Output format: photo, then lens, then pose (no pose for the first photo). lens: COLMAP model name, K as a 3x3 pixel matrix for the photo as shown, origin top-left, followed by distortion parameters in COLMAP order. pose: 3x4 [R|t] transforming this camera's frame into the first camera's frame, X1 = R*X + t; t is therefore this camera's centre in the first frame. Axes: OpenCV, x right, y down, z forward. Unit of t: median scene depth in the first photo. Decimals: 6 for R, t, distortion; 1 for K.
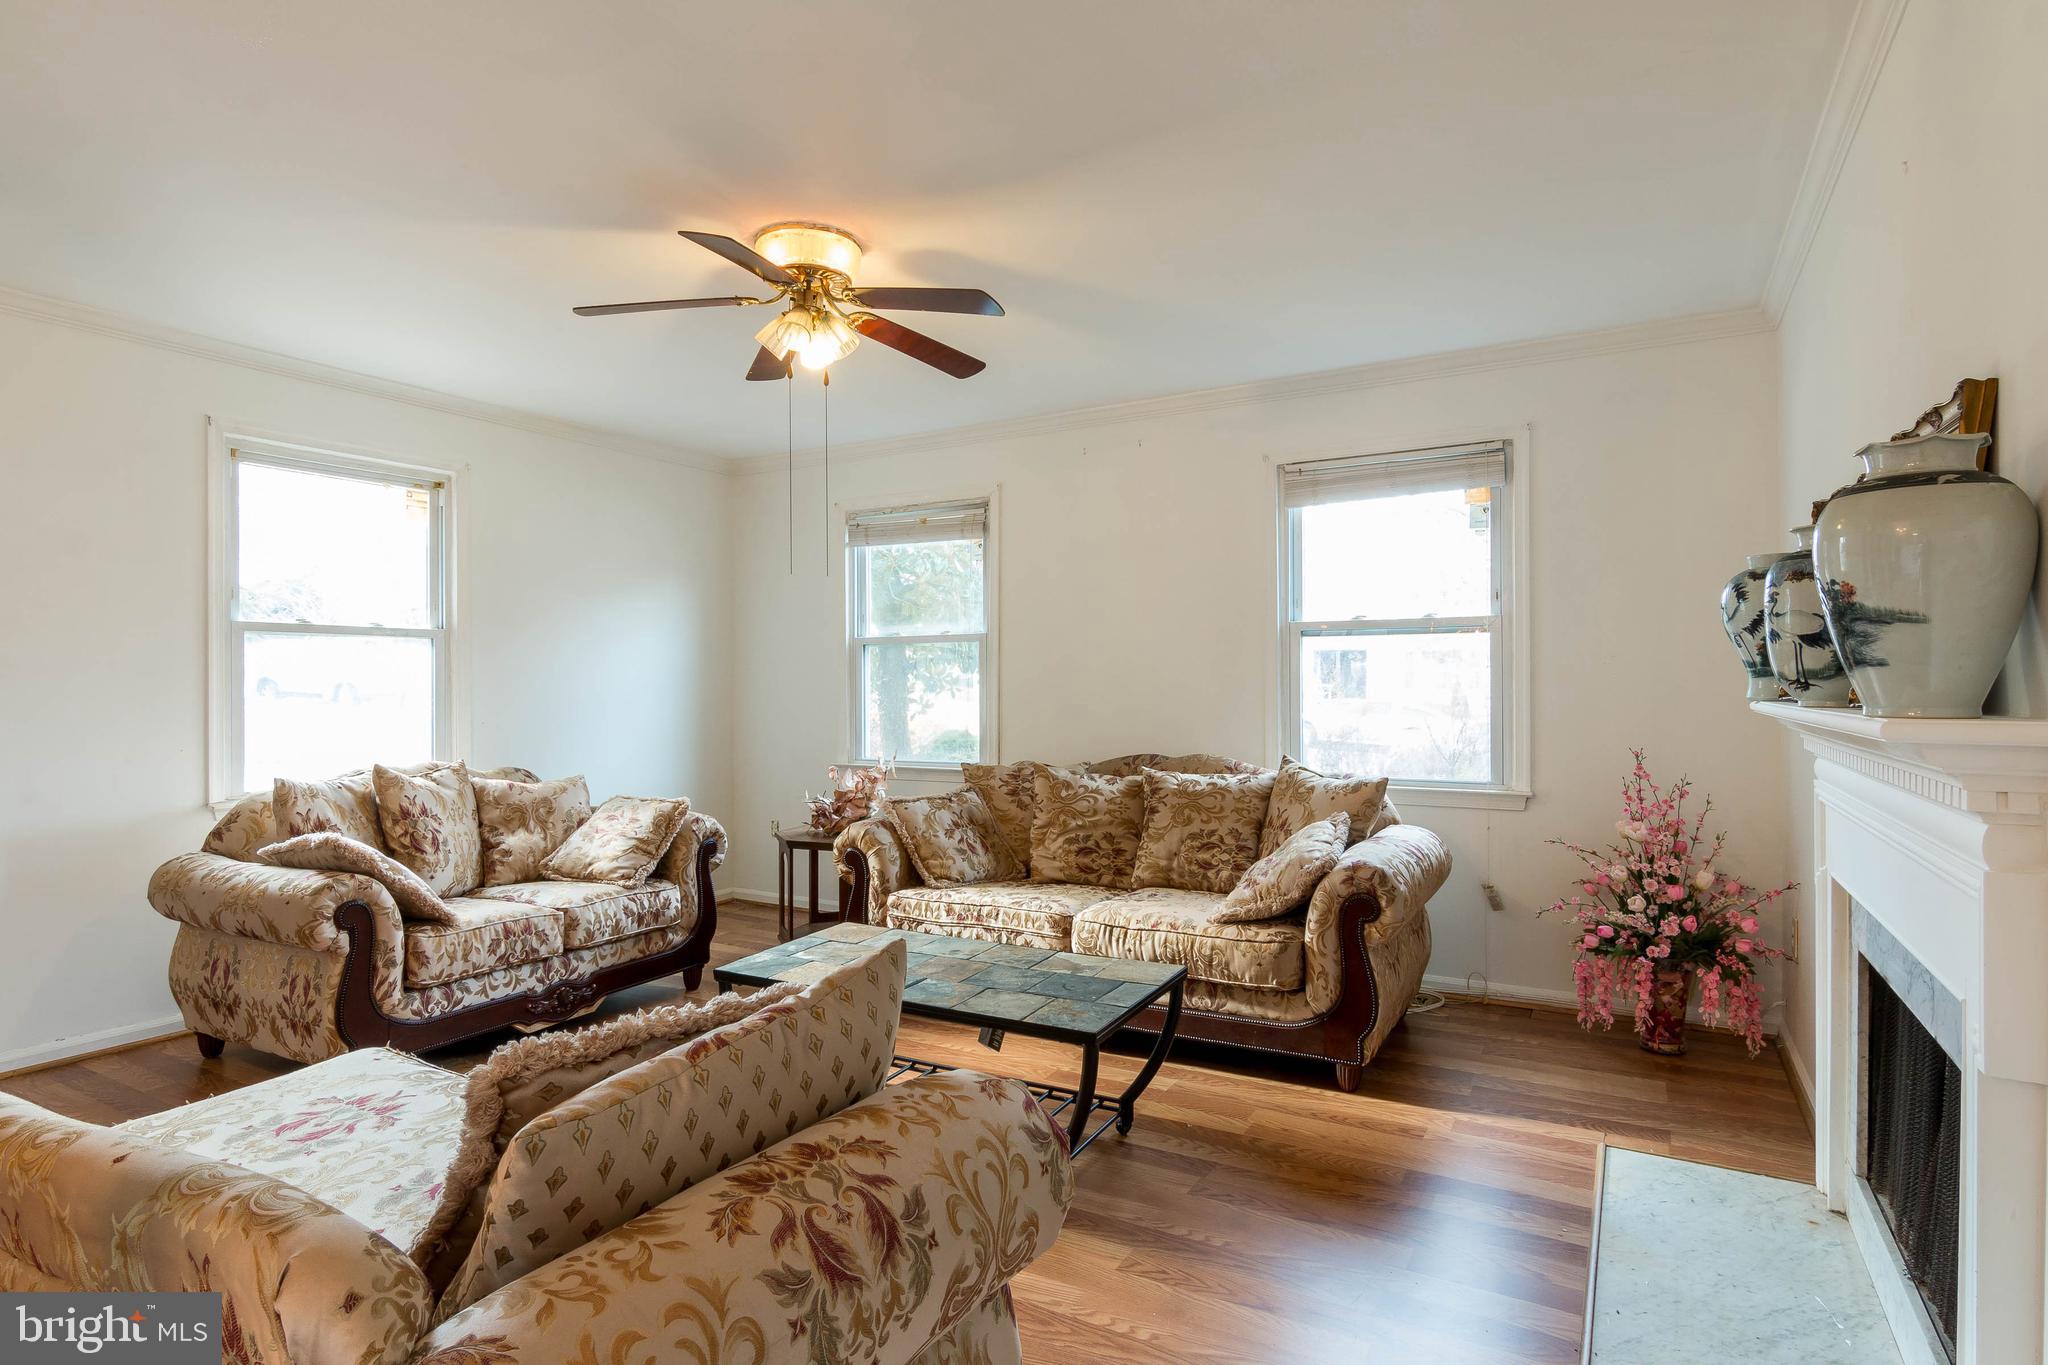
lens RADIAL K [[1045.3, 0, 1035.4], [0, 1045.3, 698.6], [0, 0, 1]] dist [0.005361, 0.001170]
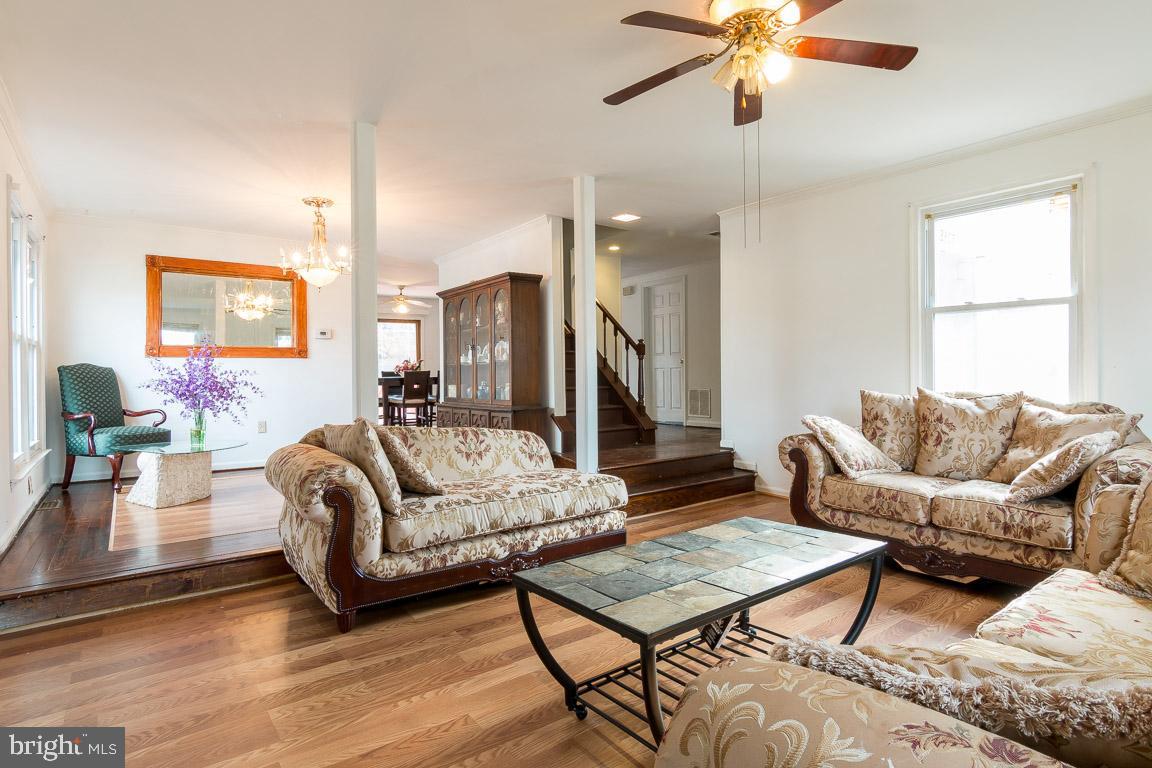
lens RADIAL K [[588.0, 0, 566.3], [0, 588.0, 382.8], [0, 0, 1]] dist [0.005361, 0.001170]
pose [[-0.383968, 0.027860, -0.922926, 0.499757], [-0.001802, 0.999520, 0.030922, 0.029628], [0.923345, 0.013536, -0.383733, 0.919322]]
